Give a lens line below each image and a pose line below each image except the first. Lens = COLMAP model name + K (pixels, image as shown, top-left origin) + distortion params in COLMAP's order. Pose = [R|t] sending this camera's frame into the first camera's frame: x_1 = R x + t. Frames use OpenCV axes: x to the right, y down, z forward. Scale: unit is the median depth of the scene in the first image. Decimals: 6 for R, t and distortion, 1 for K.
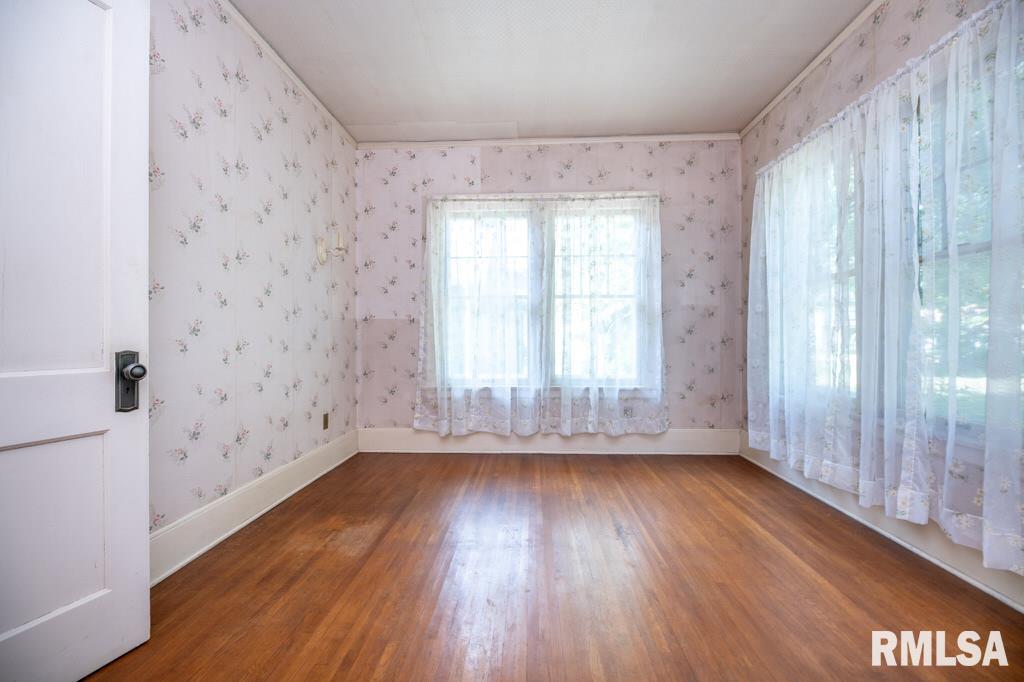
lens RADIAL K [[423.5, 0, 513.8], [0, 423.5, 340.9], [0, 0, 1]] dist [0.000979, -0.000635]
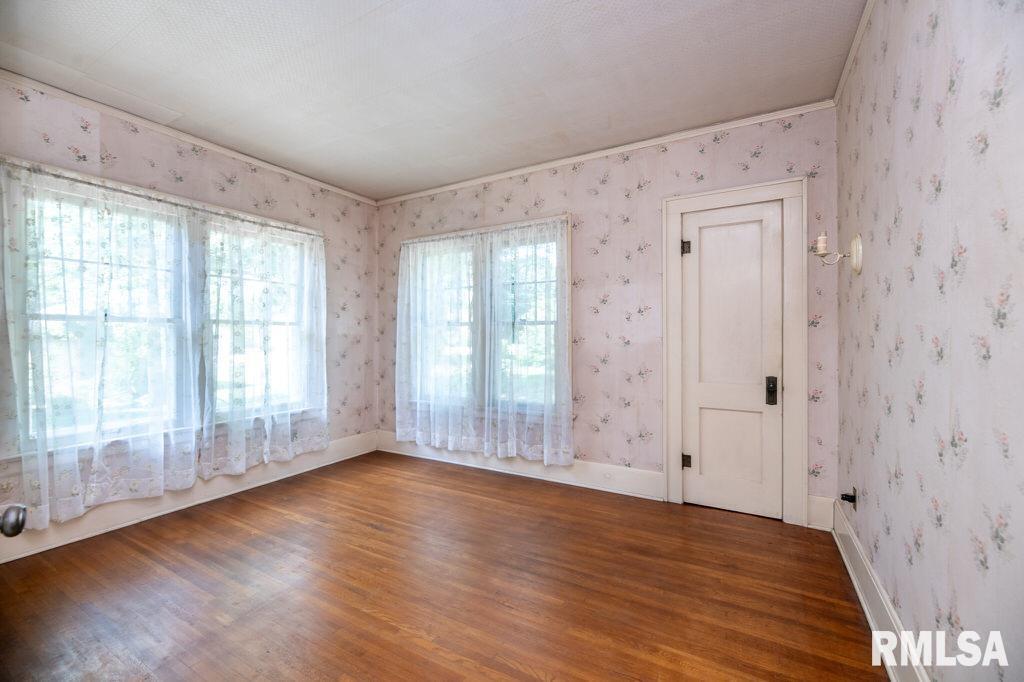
lens RADIAL K [[426.5, 0, 512.3], [0, 426.5, 339.0], [0, 0, 1]] dist [0.002100, -0.000012]
pose [[0.454498, -0.004150, 0.890738, -0.435475], [0.007670, 0.999970, 0.000746, -0.067066], [-0.890715, 0.006493, 0.454516, 0.038165]]
